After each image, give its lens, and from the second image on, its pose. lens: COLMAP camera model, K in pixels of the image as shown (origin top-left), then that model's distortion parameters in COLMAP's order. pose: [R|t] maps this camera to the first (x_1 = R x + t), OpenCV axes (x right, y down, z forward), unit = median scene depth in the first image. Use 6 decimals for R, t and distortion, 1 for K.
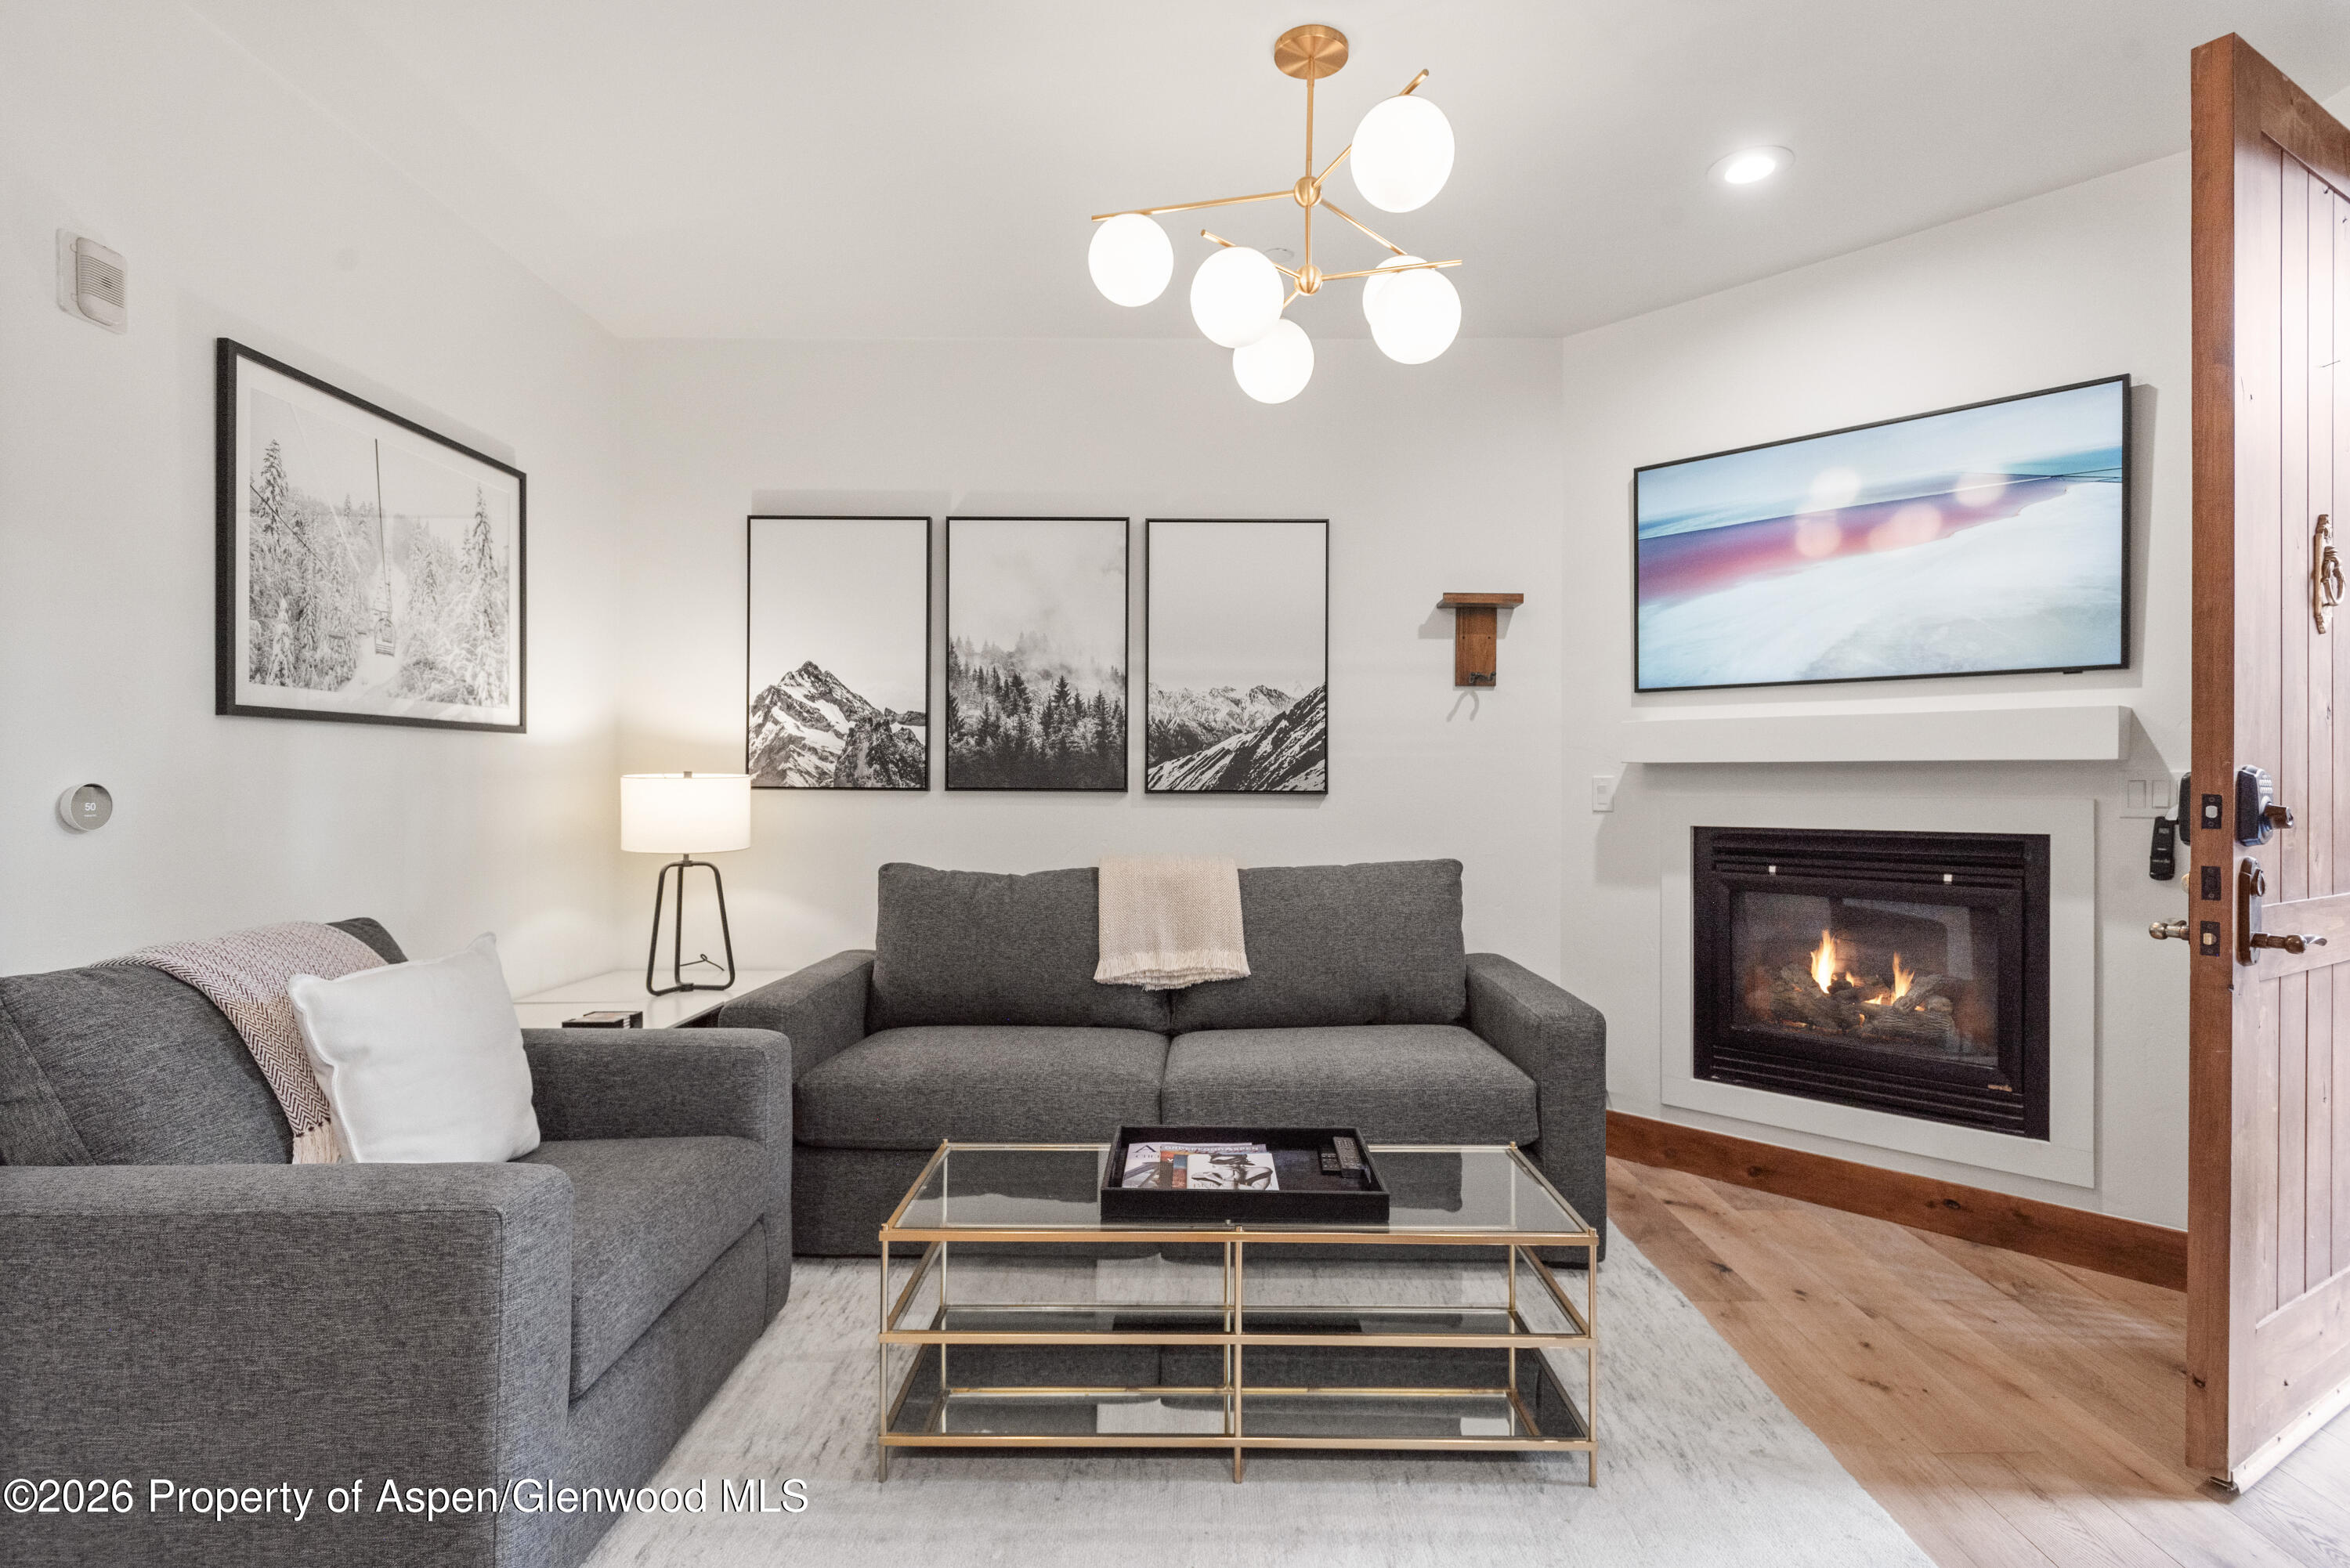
lens RADIAL K [[1210.9, 0, 1178.7], [0, 1210.9, 780.3], [0, 0, 1]] dist [0.004490, -0.000471]
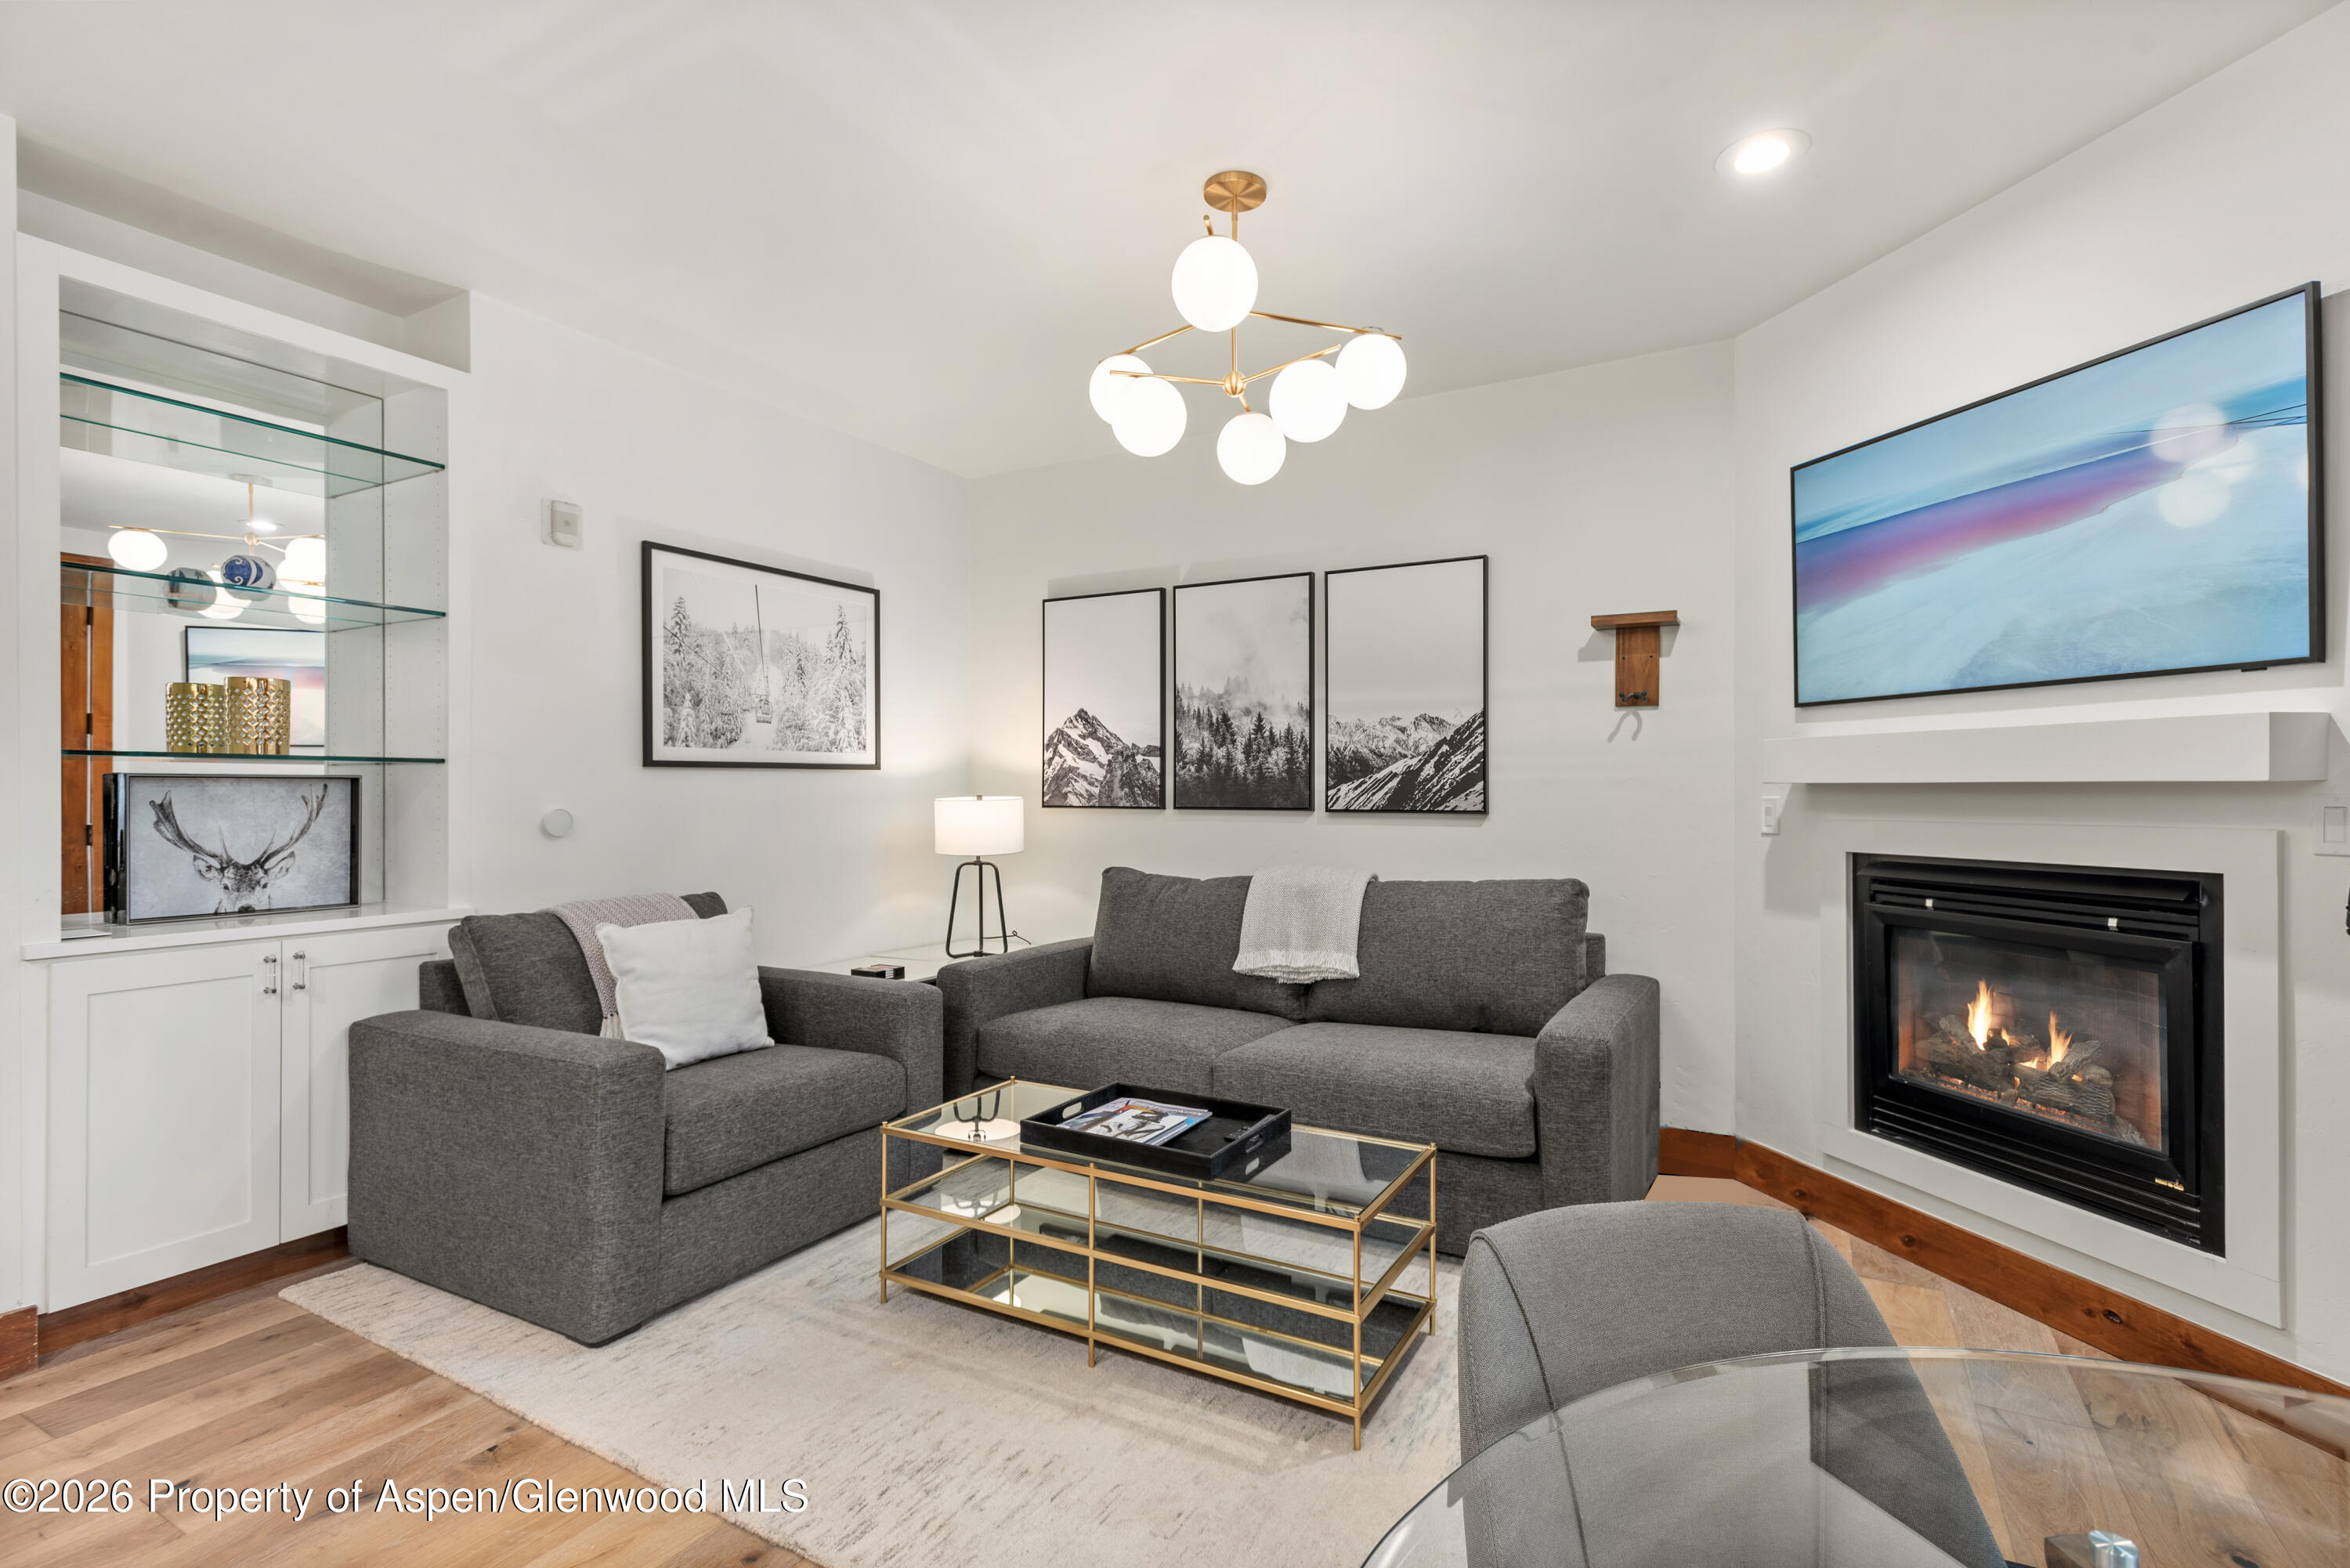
lens RADIAL K [[1116.0, 0, 1169.2], [0, 1116.0, 784.9], [0, 0, 1]] dist [0.011664, -0.003277]
pose [[0.870875, -0.007455, -0.491449, 0.431123], [0.005940, 0.999972, -0.004643, -0.013121], [0.491469, 0.001125, 0.870894, 0.013772]]
